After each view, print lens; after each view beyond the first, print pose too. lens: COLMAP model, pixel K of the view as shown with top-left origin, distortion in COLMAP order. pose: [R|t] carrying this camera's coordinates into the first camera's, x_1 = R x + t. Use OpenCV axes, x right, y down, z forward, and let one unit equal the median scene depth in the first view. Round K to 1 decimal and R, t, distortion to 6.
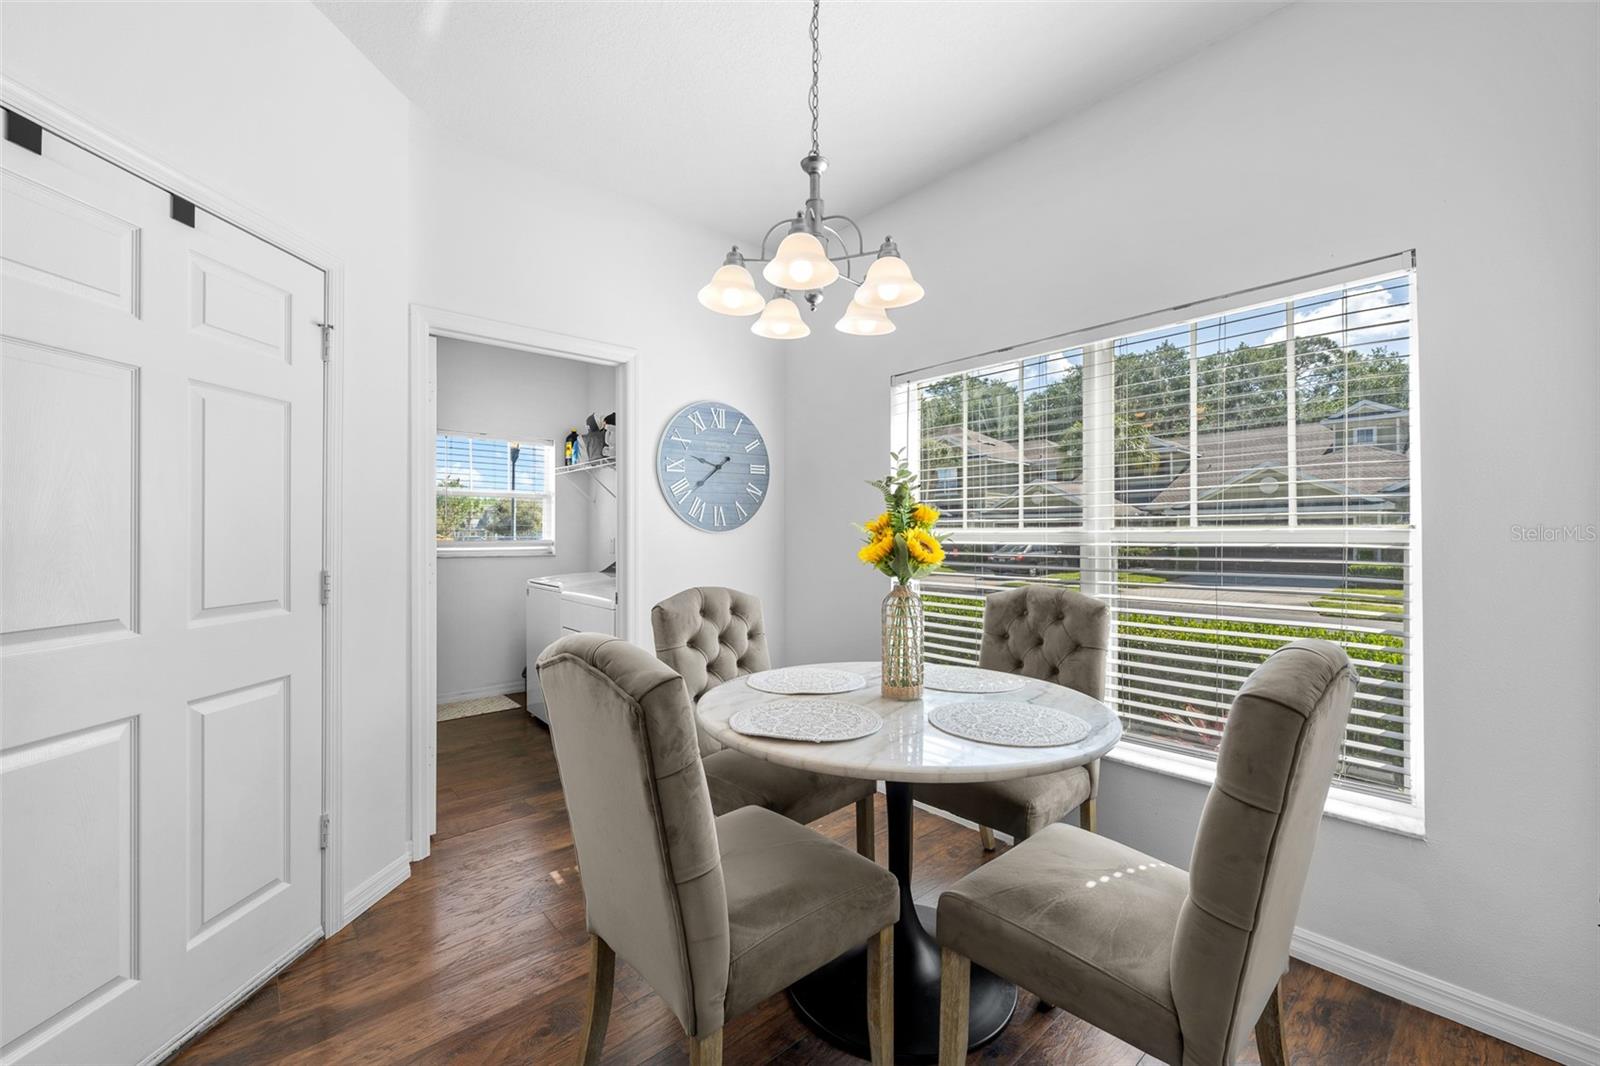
lens RADIAL K [[637.5, 0, 804.3], [0, 637.5, 537.9], [0, 0, 1]] dist [0.000716, 0.000242]
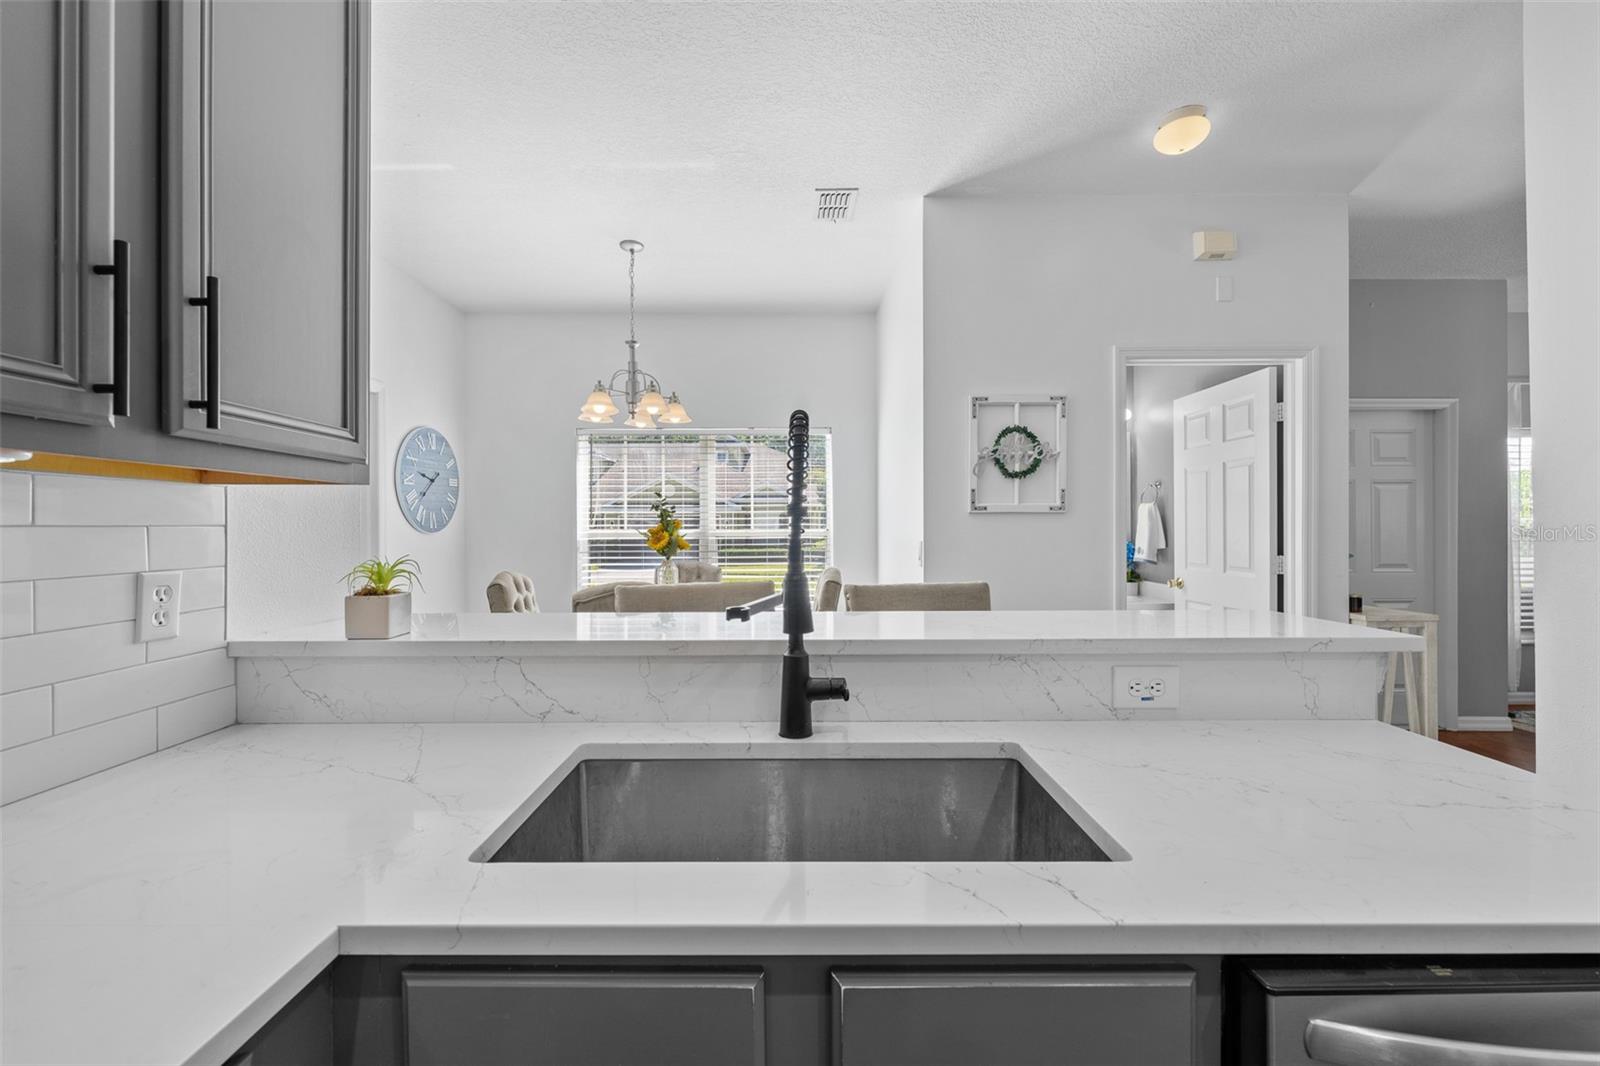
lens RADIAL K [[644.1, 0, 794.5], [0, 644.1, 531.0], [0, 0, 1]] dist [-0.000119, 0.000032]
pose [[0.661847, -0.008052, 0.749596, -0.983512], [0.008188, 0.999960, 0.003513, -0.019378], [-0.749594, 0.003812, 0.661886, -0.571664]]
